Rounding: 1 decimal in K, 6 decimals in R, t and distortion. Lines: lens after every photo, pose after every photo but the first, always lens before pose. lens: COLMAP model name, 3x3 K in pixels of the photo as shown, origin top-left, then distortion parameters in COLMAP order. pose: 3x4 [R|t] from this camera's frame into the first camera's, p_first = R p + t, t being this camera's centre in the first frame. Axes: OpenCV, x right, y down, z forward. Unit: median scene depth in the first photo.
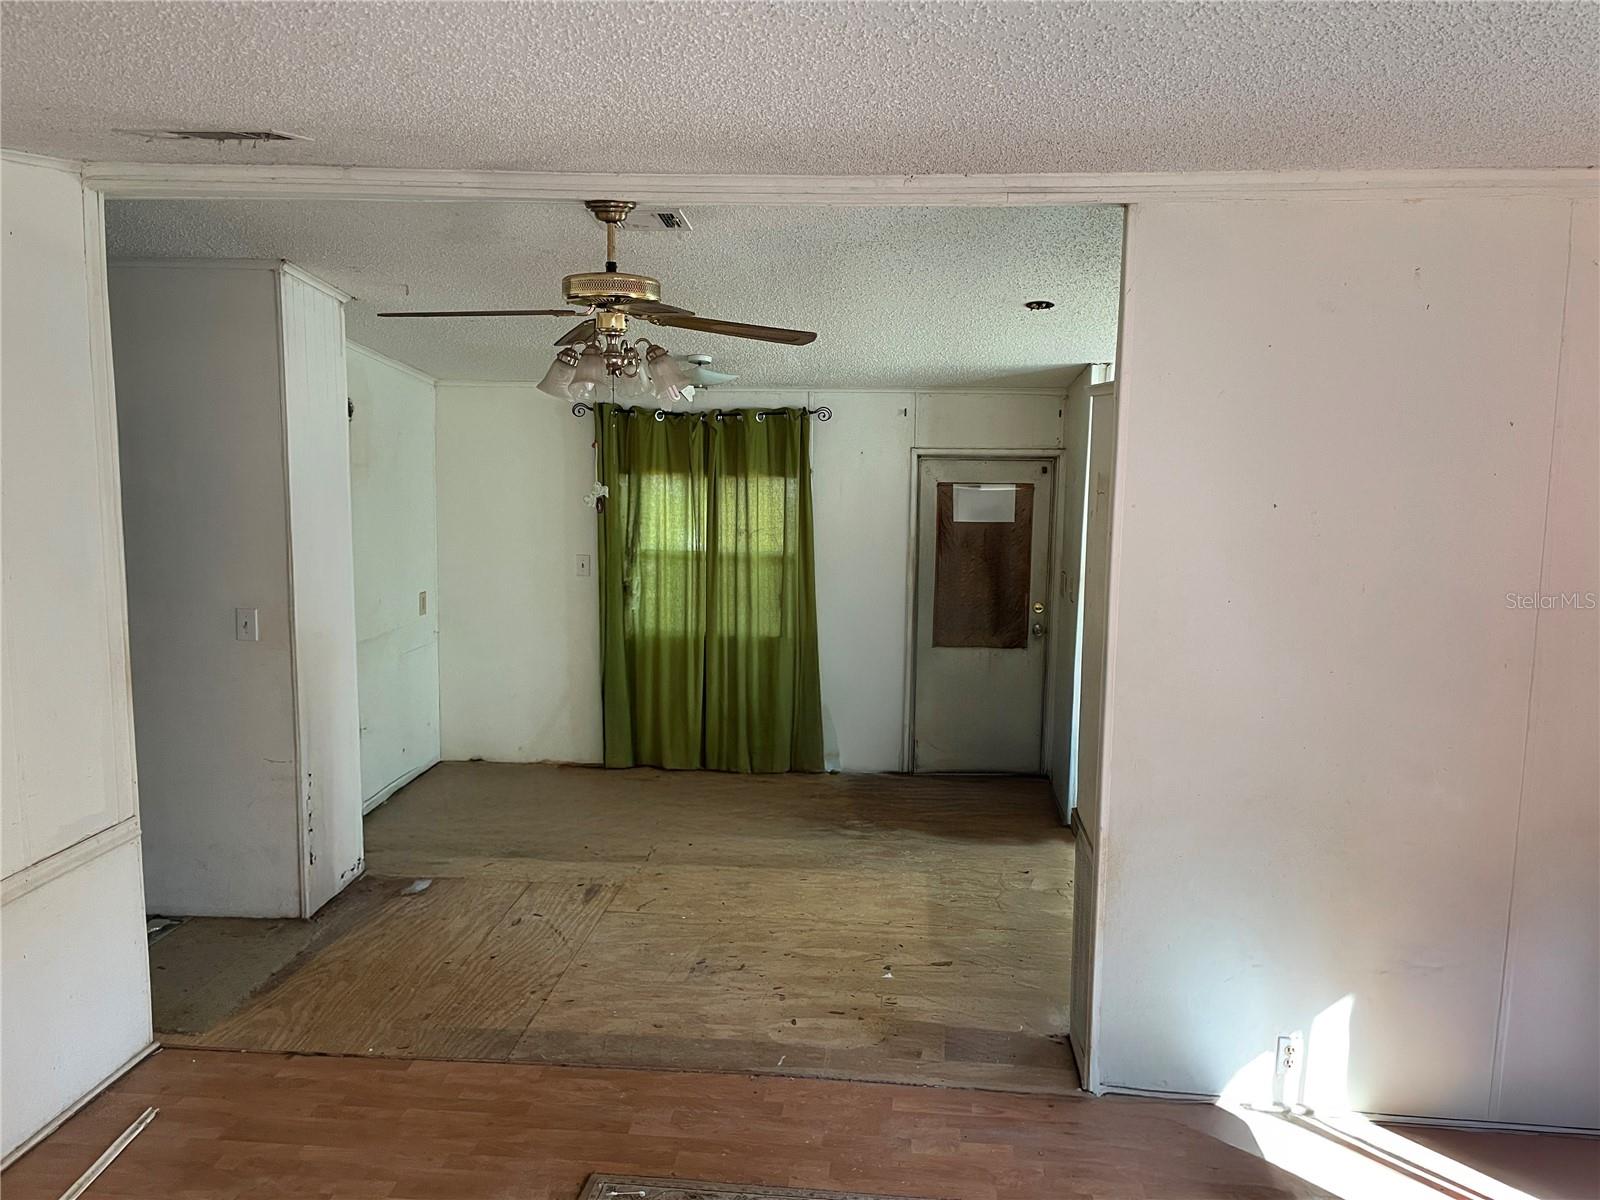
lens RADIAL K [[1221.9, 0, 810.0], [0, 1221.9, 600.9], [0, 0, 1]] dist [0.073196, -0.097258]
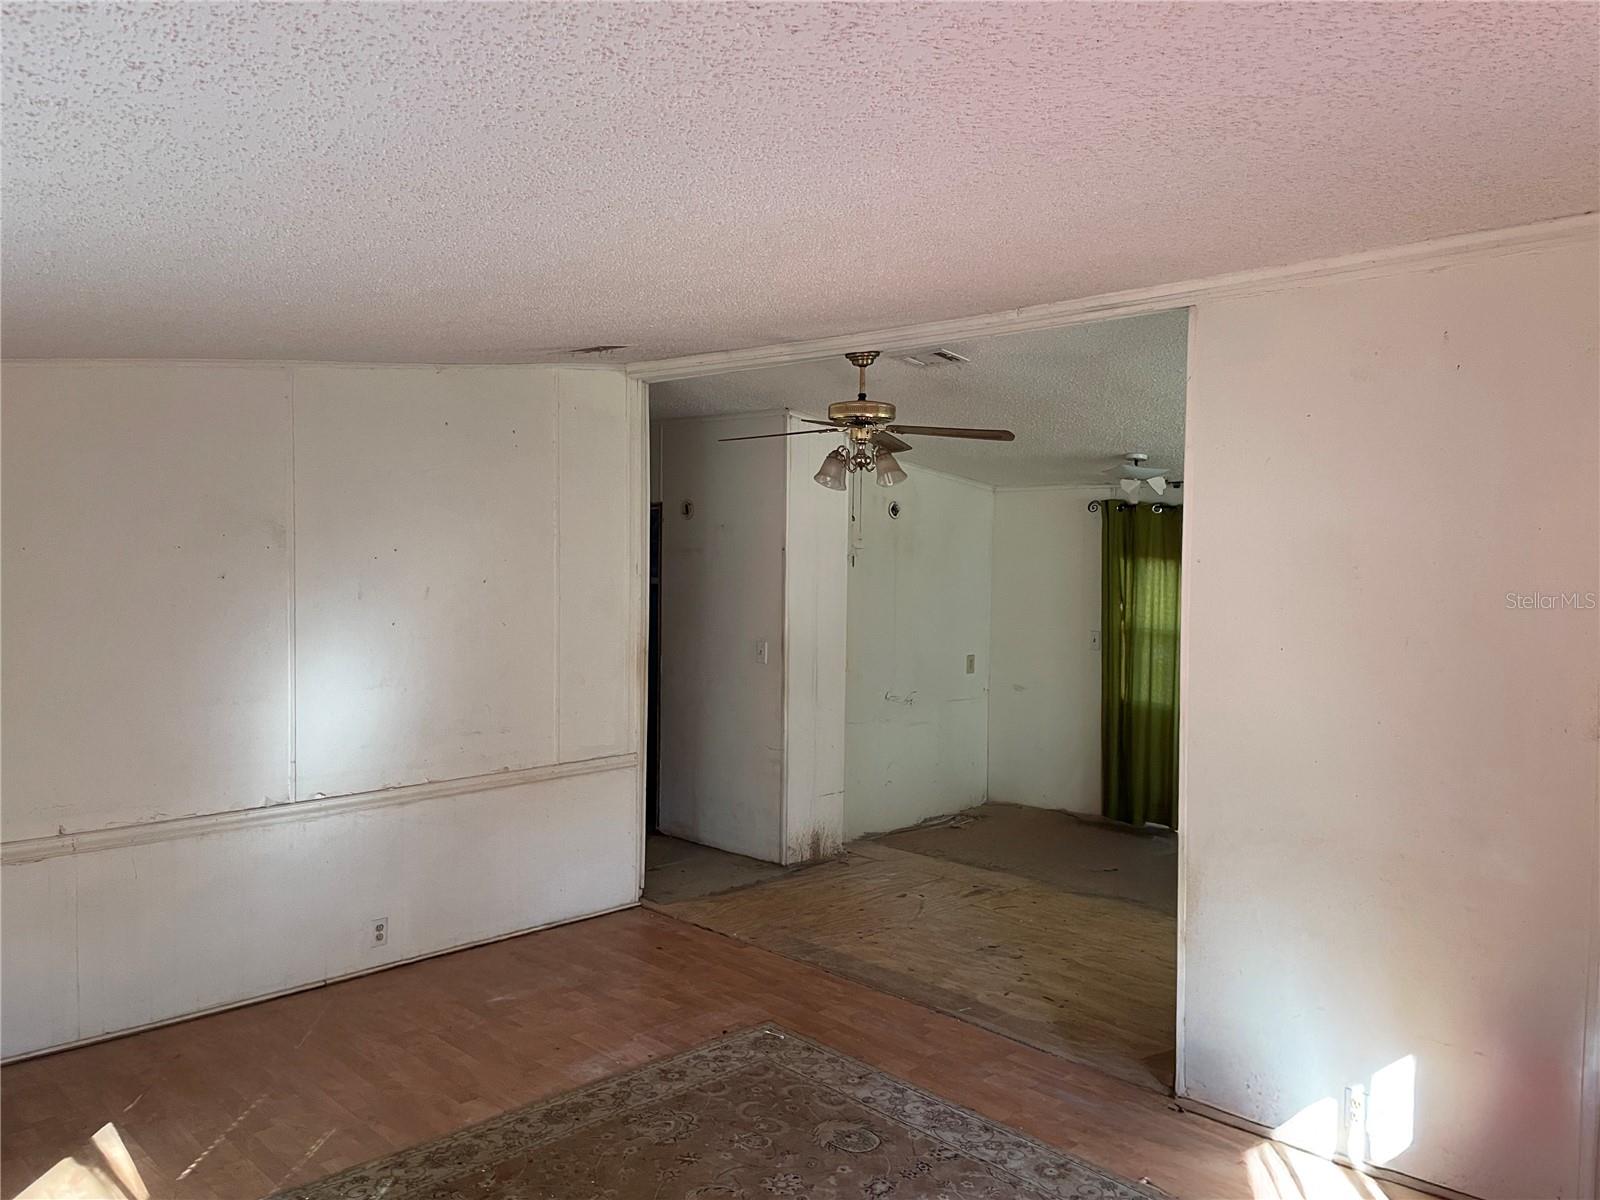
lens RADIAL K [[1221.9, 0, 797.0], [0, 1221.9, 593.8], [0, 0, 1]] dist [0.073196, -0.097258]
pose [[0.751894, 0.020091, -0.658978, 0.624385], [-0.086843, 0.993844, -0.068788, 0.053674], [0.653539, 0.108949, 0.749010, -0.082457]]
